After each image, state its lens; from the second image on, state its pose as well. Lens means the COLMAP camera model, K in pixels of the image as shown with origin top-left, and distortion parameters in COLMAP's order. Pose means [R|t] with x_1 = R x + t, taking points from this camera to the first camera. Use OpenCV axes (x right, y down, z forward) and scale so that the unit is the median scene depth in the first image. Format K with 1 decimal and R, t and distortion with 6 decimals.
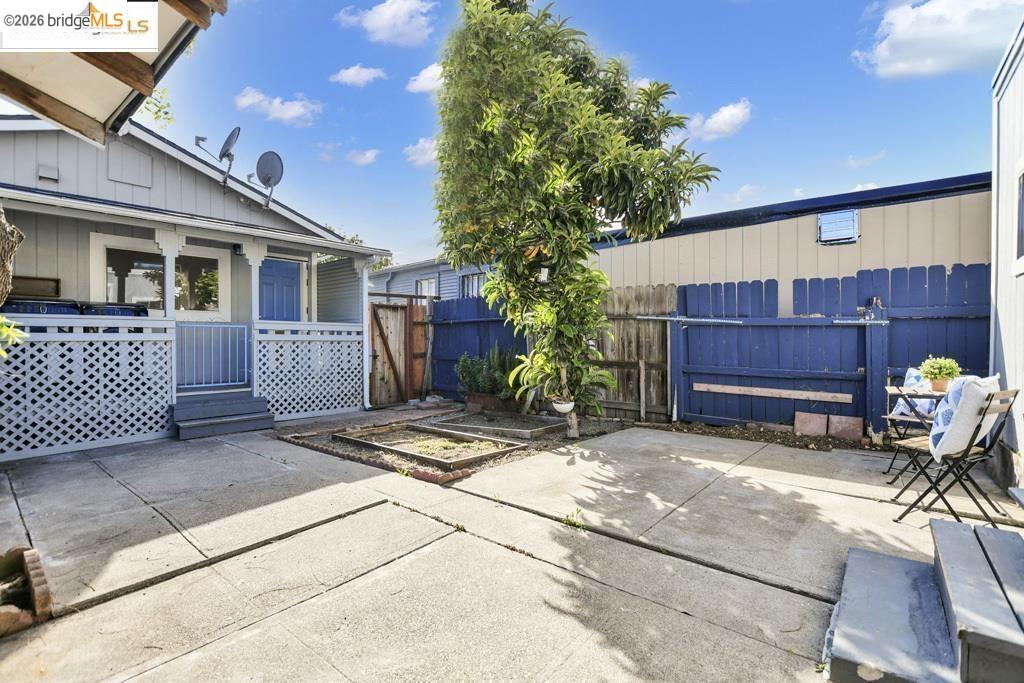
lens RADIAL K [[472.5, 0, 513.5], [0, 472.5, 338.4], [0, 0, 1]] dist [-0.028186, 0.000152]
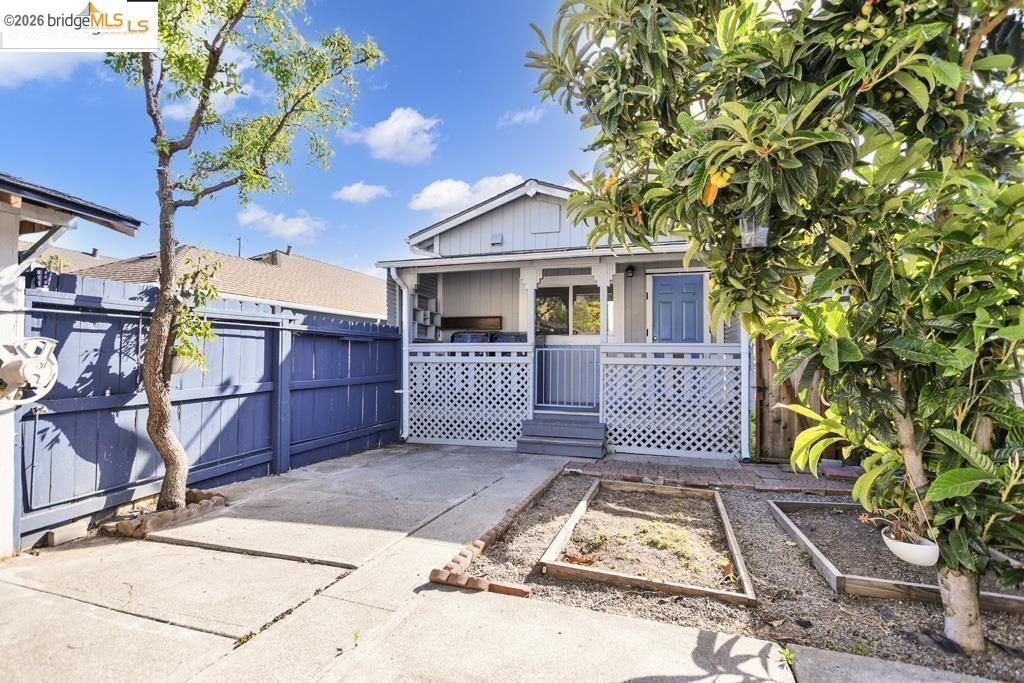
lens RADIAL K [[472.5, 0, 510.6], [0, 472.5, 344.8], [0, 0, 1]] dist [-0.028186, 0.000152]
pose [[0.382199, -0.027267, -0.923678, 0.311756], [-0.011098, 0.999357, -0.034093, 0.000585], [0.924013, 0.023281, 0.381651, 0.525047]]
